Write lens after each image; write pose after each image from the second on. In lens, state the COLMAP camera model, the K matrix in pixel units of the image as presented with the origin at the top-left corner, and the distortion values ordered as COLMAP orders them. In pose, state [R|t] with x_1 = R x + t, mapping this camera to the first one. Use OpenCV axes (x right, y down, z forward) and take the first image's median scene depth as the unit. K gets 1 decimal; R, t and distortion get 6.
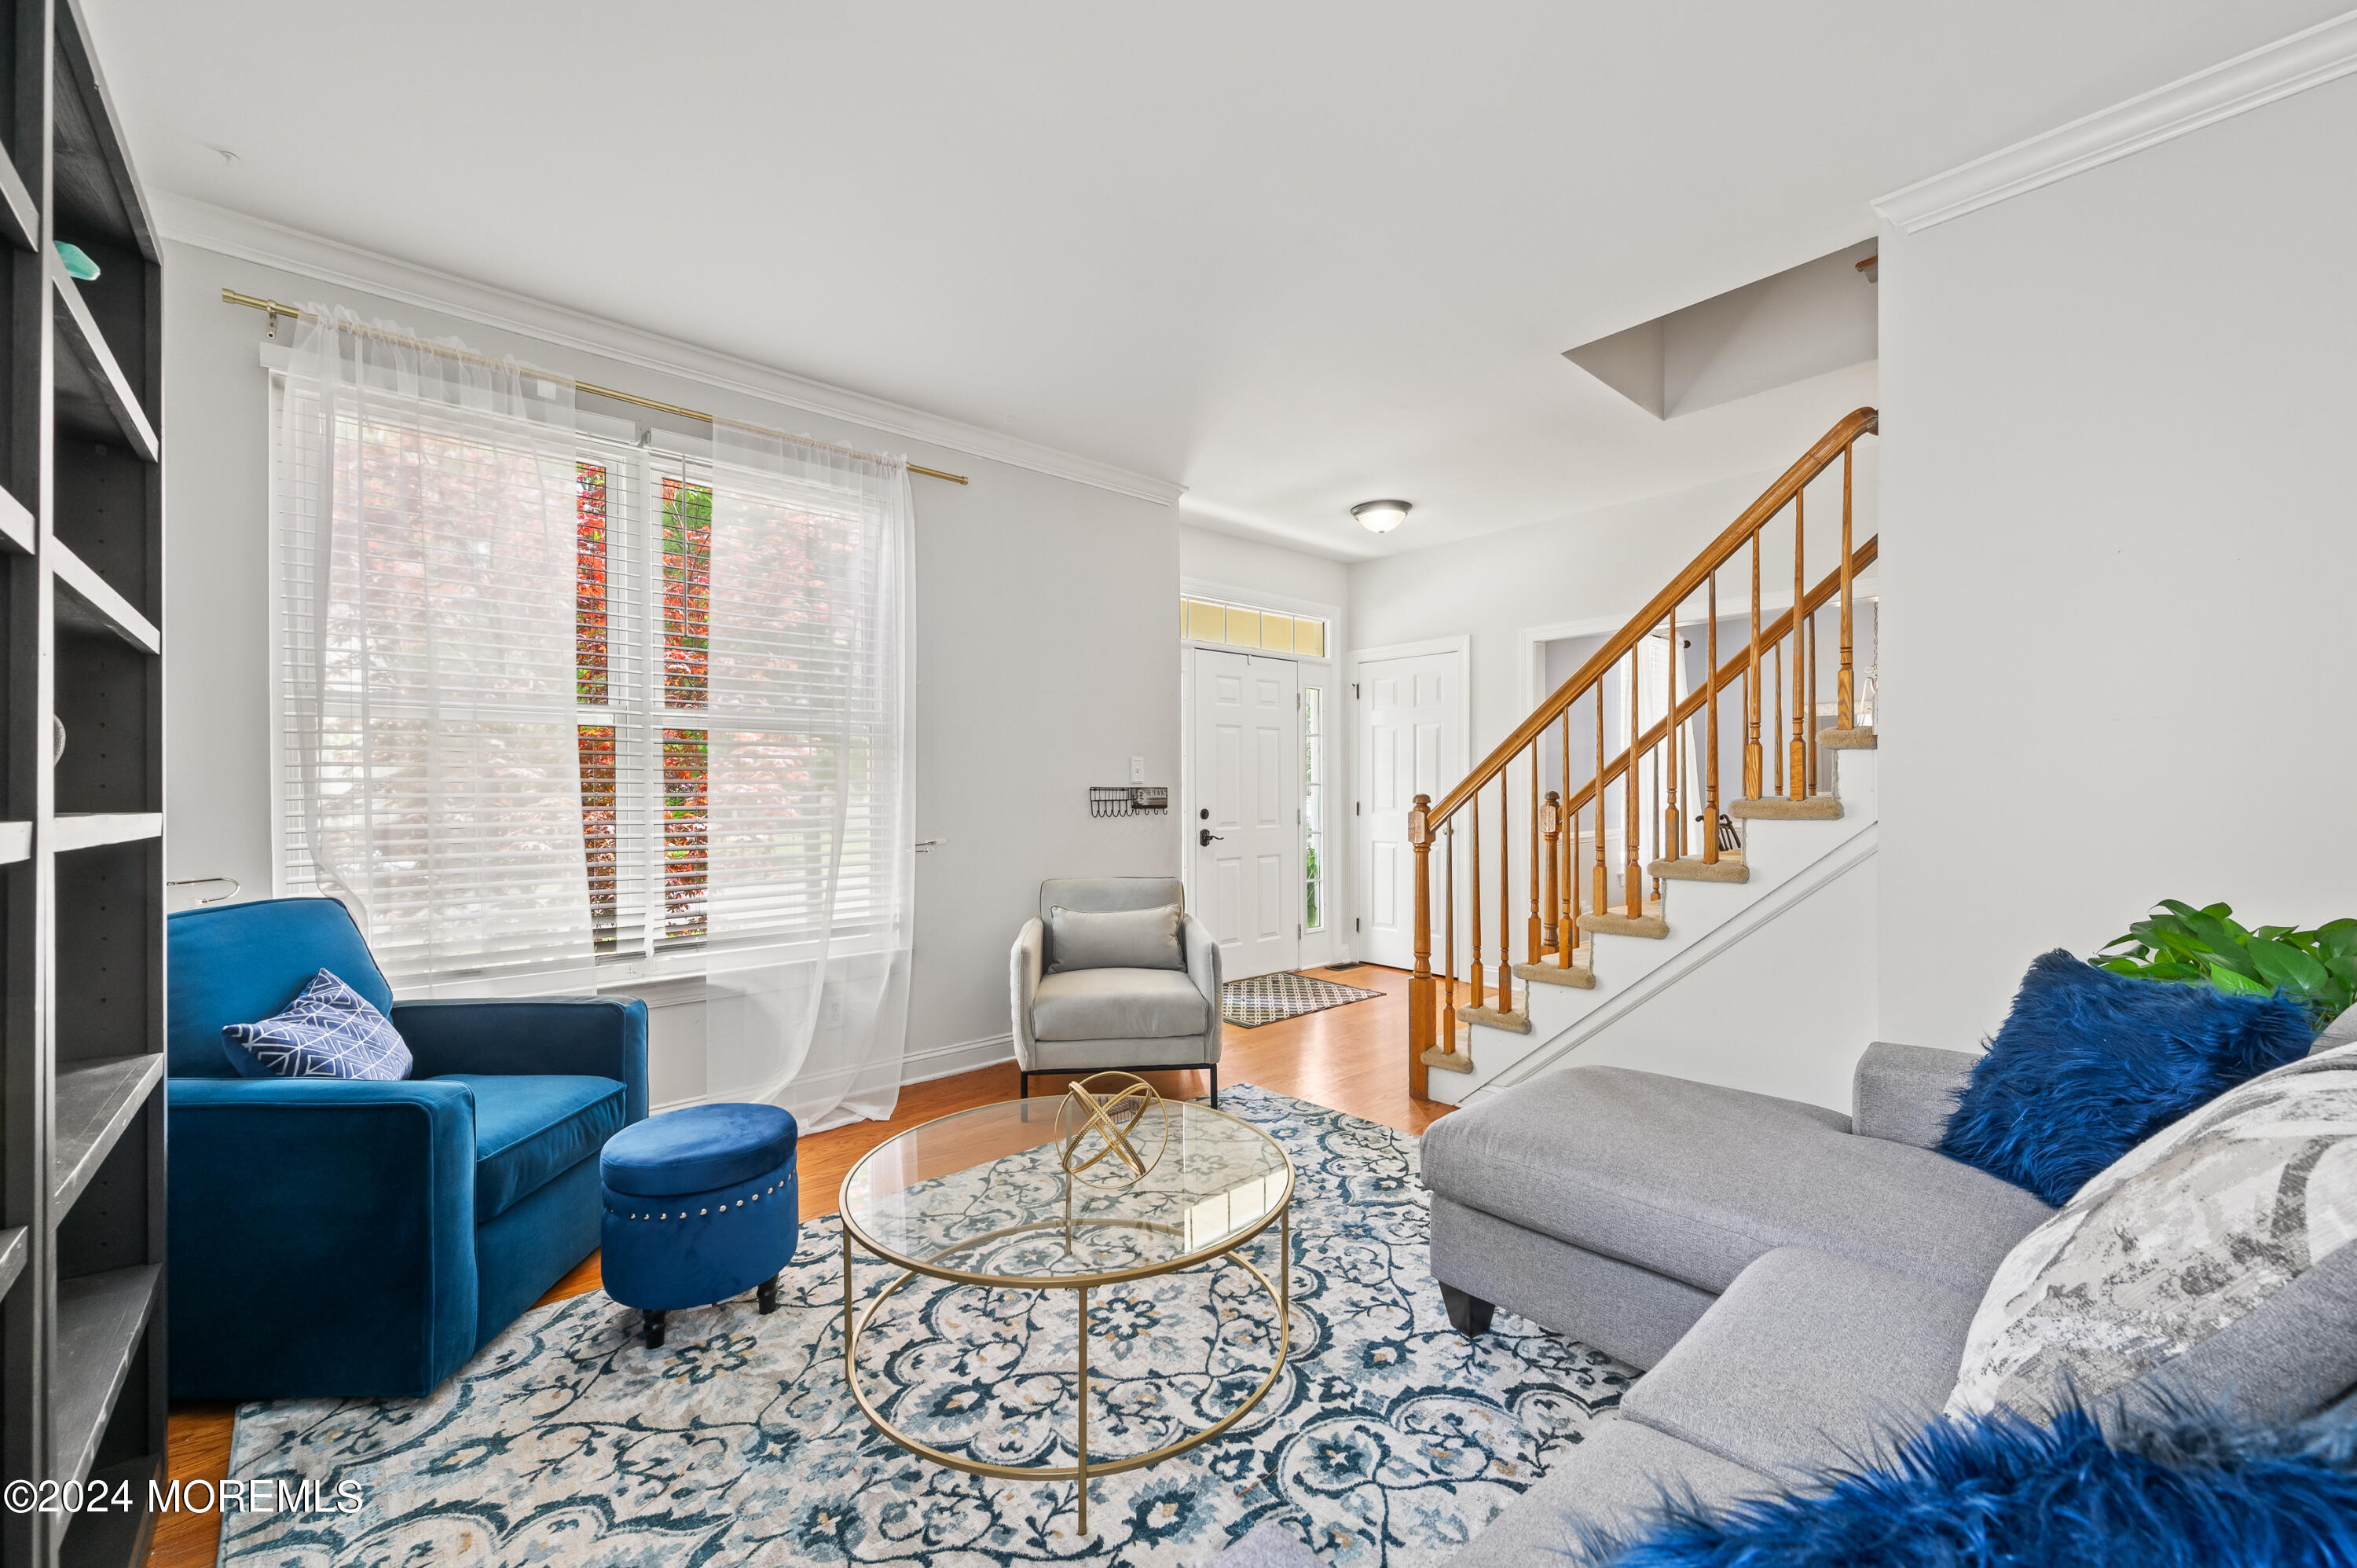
lens RADIAL K [[936.0, 0, 1178.7], [0, 936.0, 785.3], [0, 0, 1]] dist [-0.001737, -0.000422]
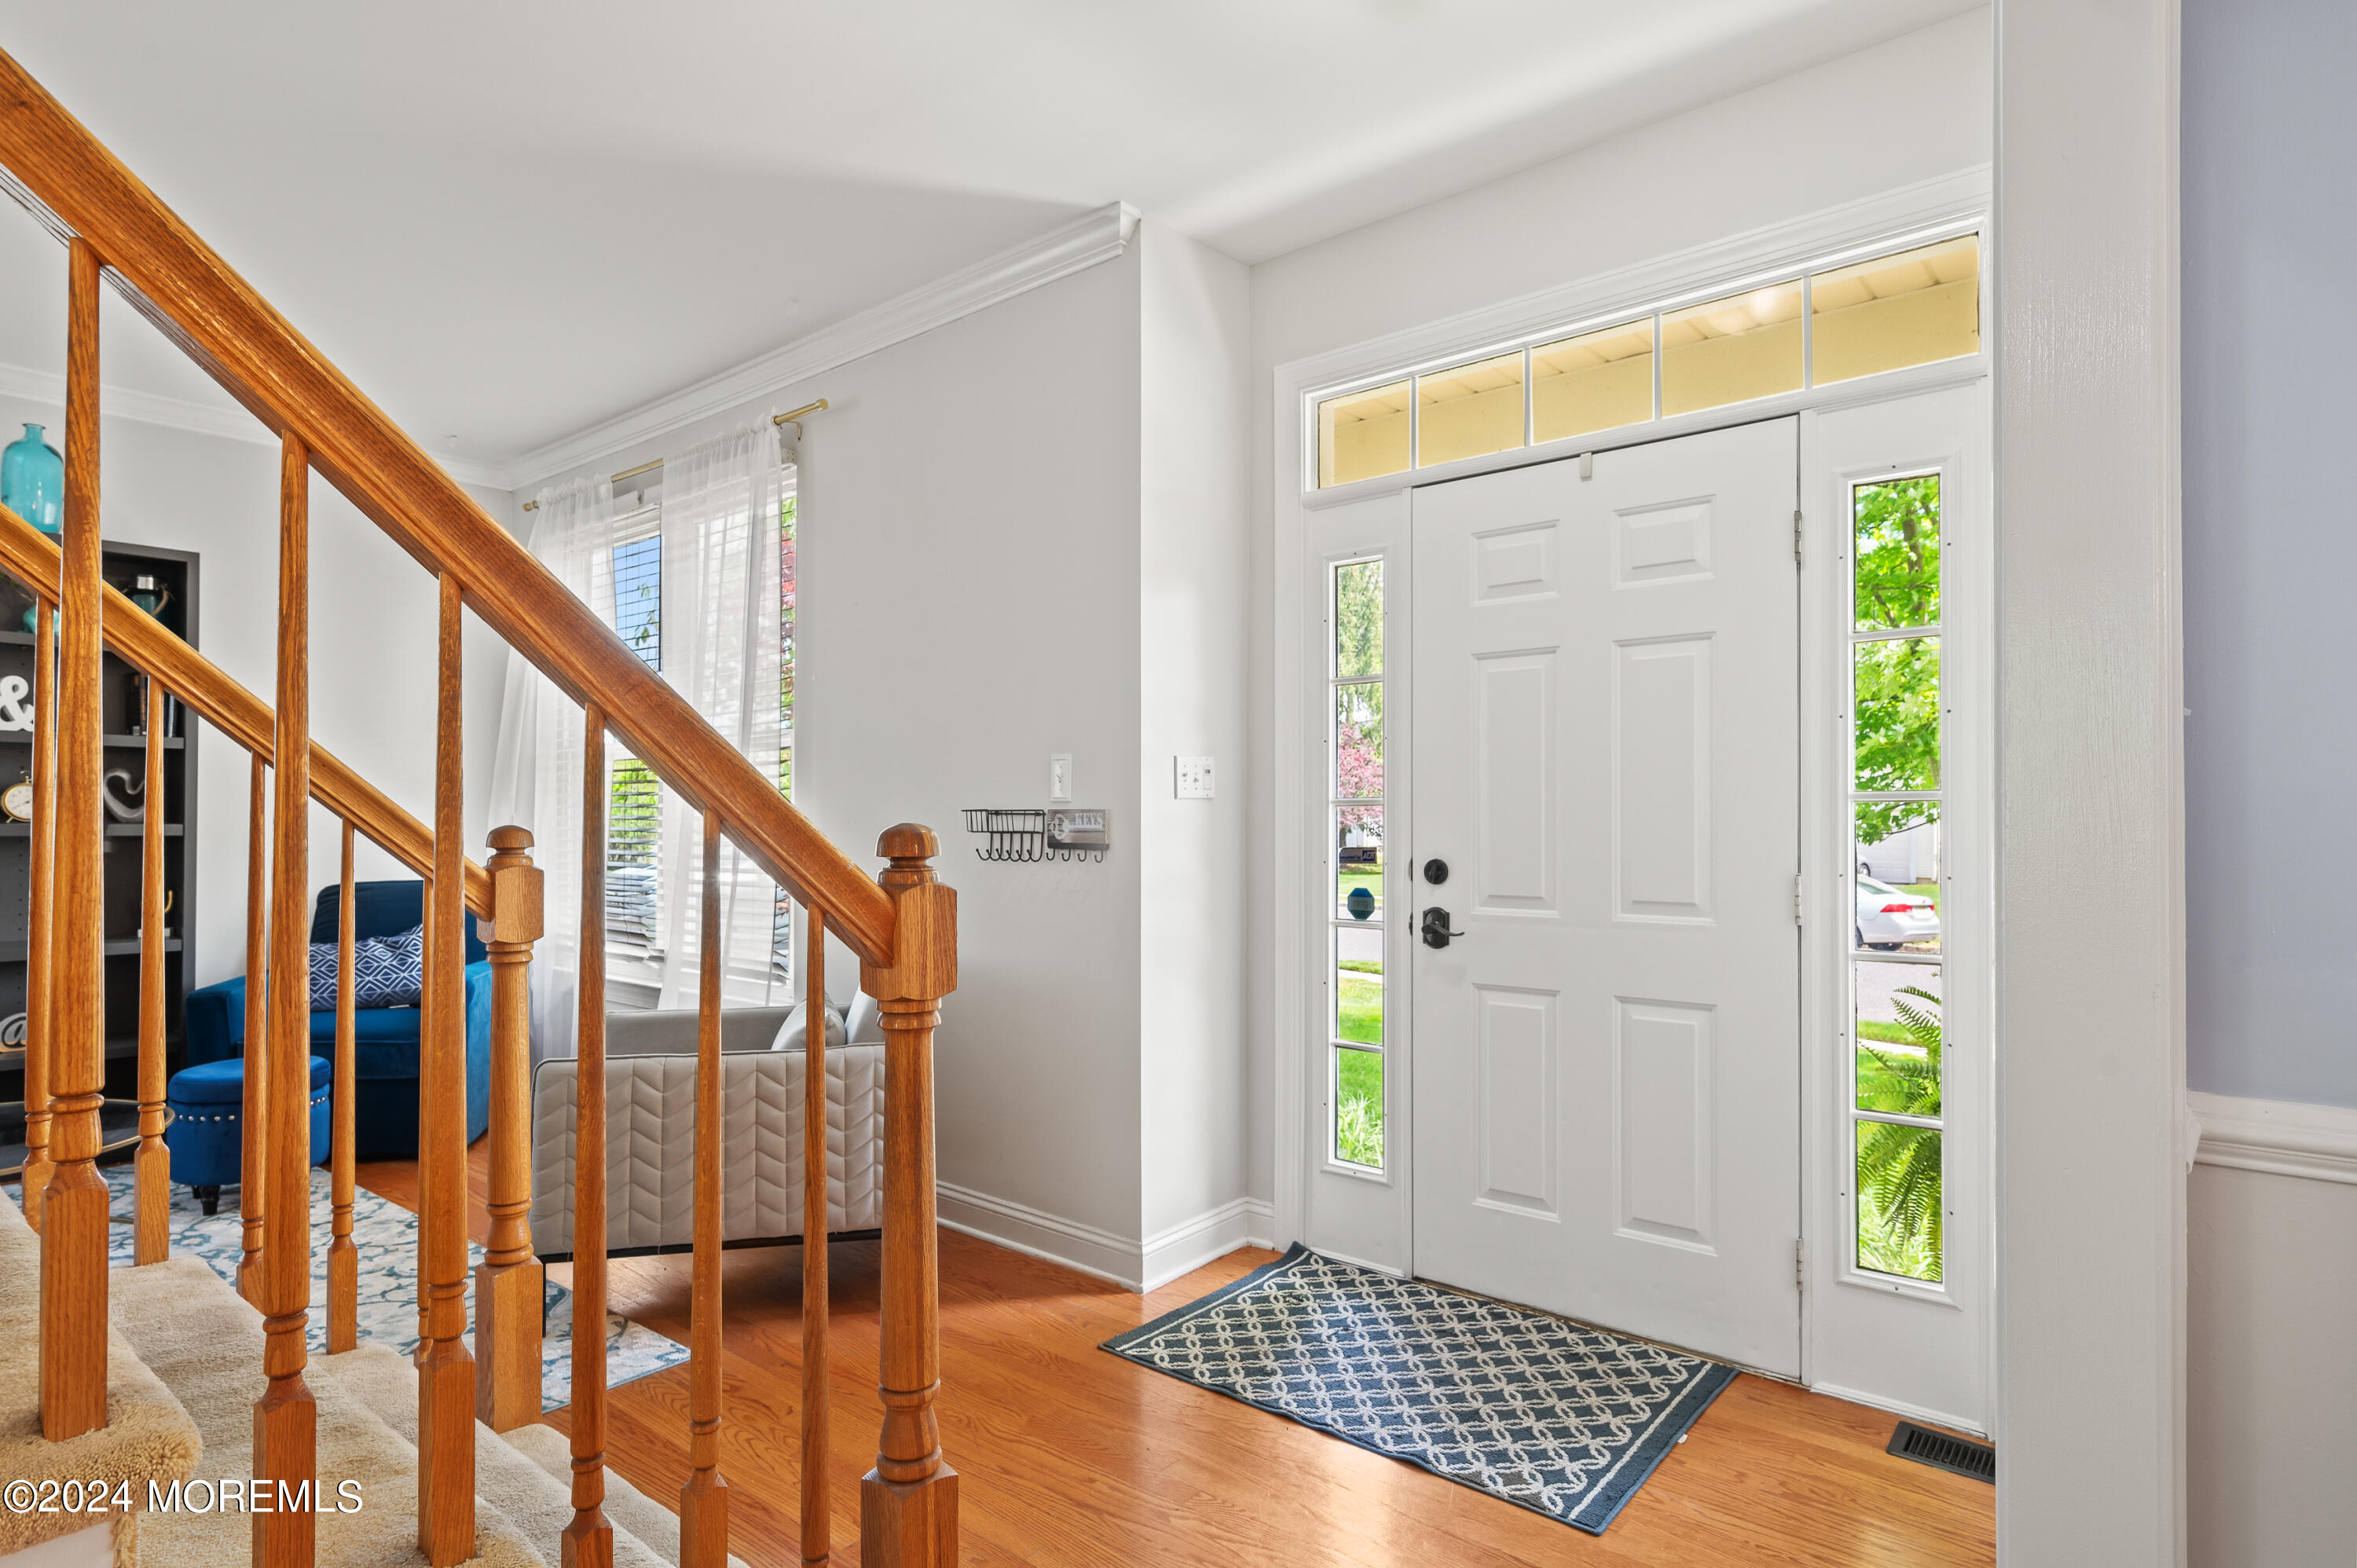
lens RADIAL K [[1230.8, 0, 1177.6], [0, 1230.8, 790.1], [0, 0, 1]] dist [-0.001083, -0.000117]
pose [[0.145878, -0.007385, -0.989275, 0.675489], [0.006430, 0.999958, -0.006517, -0.004335], [0.989282, -0.005411, 0.145919, 0.963211]]
